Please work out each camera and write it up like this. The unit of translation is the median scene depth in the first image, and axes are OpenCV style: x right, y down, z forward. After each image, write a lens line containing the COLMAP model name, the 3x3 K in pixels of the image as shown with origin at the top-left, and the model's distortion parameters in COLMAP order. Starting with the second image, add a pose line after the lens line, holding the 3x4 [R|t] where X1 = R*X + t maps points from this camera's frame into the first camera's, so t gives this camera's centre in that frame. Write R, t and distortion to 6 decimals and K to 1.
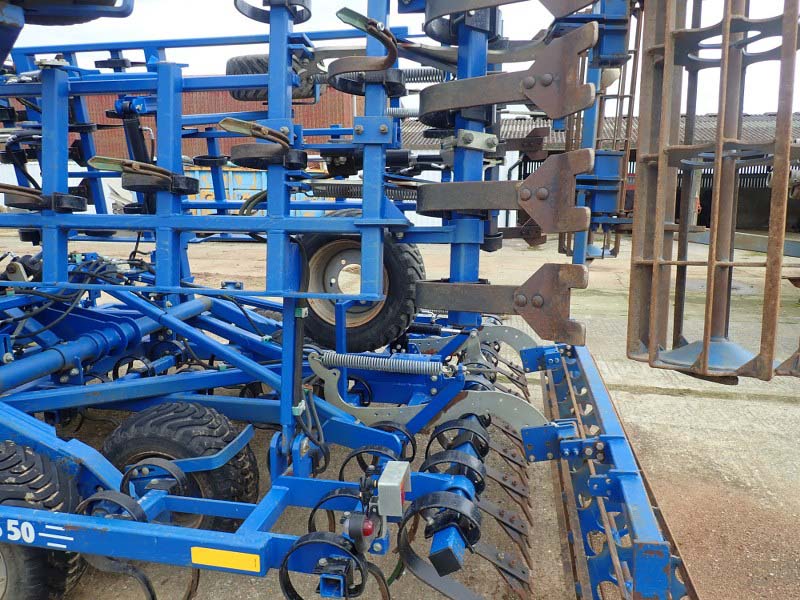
lens RADIAL K [[588.0, 0, 400.0], [0, 588.0, 300.0], [0, 0, 1]] dist [0.001919, -0.000276]
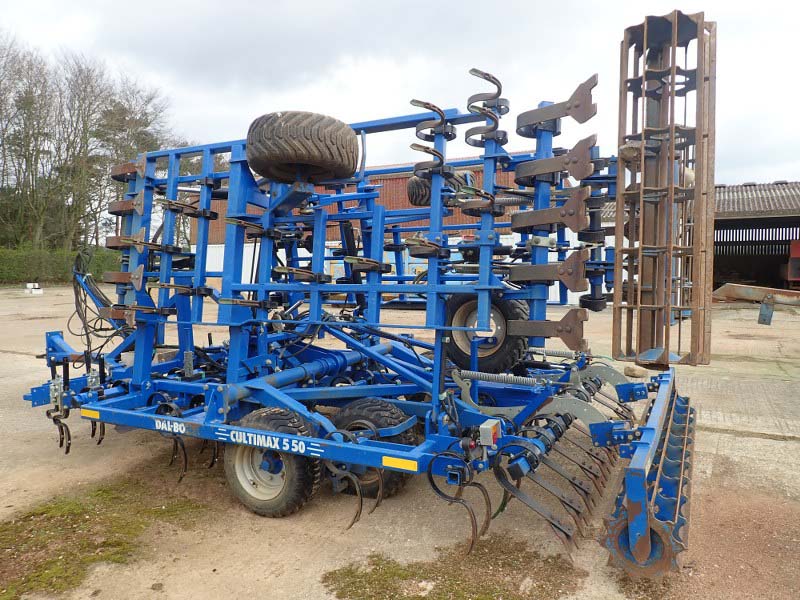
lens RADIAL K [[588.0, 0, 400.0], [0, 588.0, 300.0], [0, 0, 1]] dist [0.001919, -0.000276]
pose [[0.959433, 0.001252, -0.281932, 0.158221], [-0.034875, 0.992837, -0.114273, 0.088992], [0.279770, 0.119469, 0.952605, -0.577443]]
